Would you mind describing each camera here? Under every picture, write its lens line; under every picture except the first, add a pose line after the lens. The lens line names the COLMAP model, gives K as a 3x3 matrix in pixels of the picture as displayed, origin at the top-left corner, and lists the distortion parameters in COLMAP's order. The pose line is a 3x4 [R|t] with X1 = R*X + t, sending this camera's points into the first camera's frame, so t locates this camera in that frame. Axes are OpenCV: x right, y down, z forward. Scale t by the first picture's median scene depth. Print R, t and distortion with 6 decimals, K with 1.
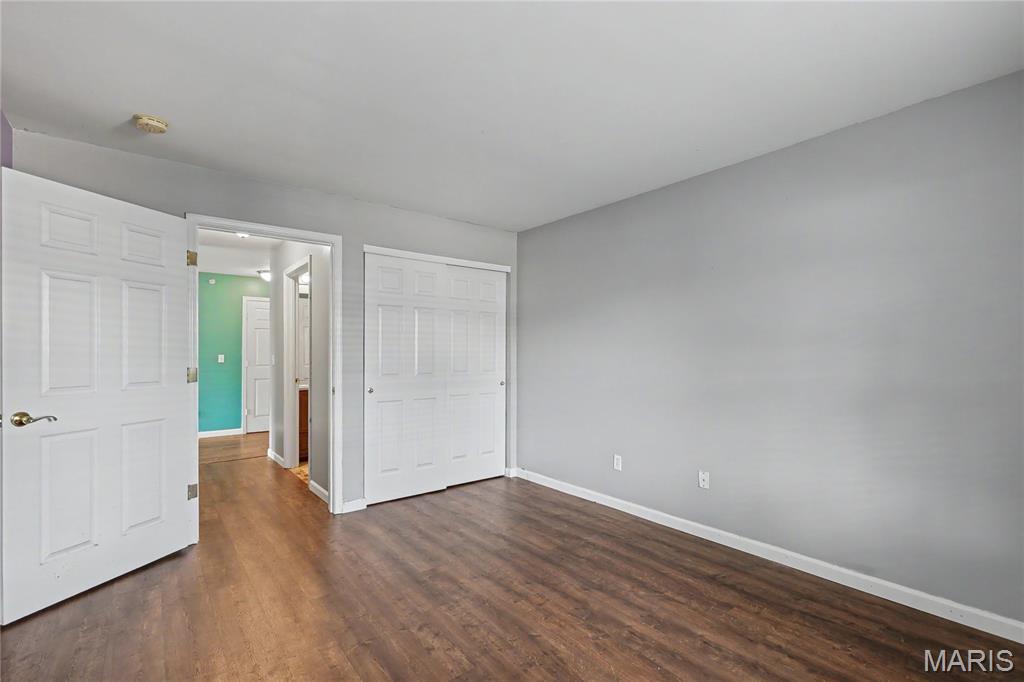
lens RADIAL K [[452.0, 0, 505.3], [0, 452.0, 345.2], [0, 0, 1]] dist [0.011634, 0.000787]
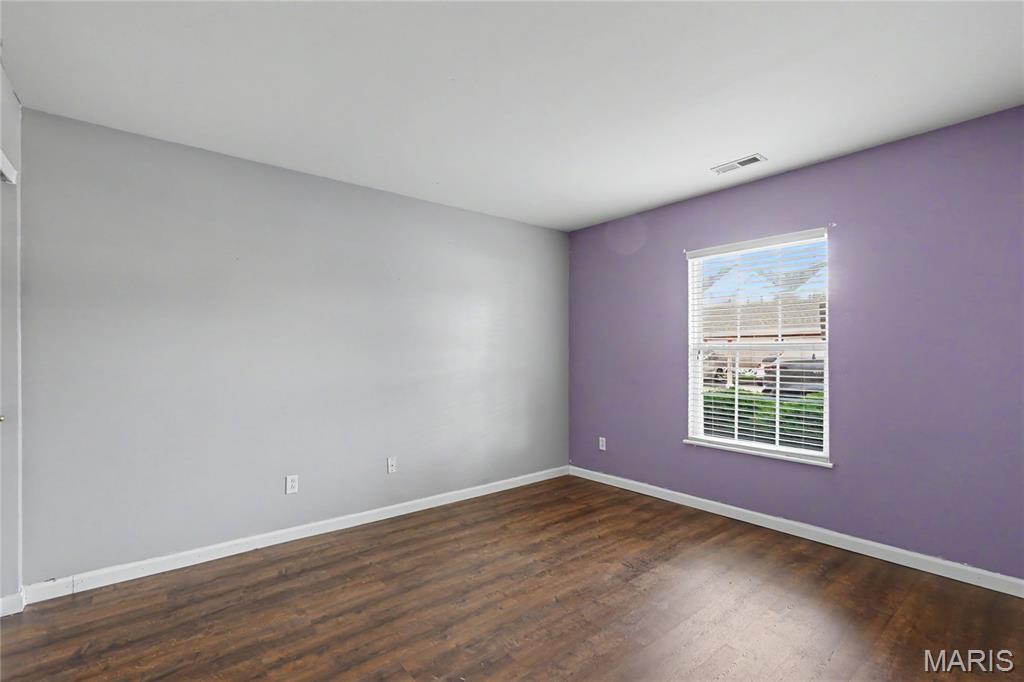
lens RADIAL K [[452.0, 0, 505.6], [0, 452.0, 348.3], [0, 0, 1]] dist [0.011634, 0.000787]
pose [[0.005307, 0.011288, 0.999922, -0.870345], [-0.022169, 0.999692, -0.011167, 0.016436], [-0.999740, -0.022108, 0.005556, 0.907475]]
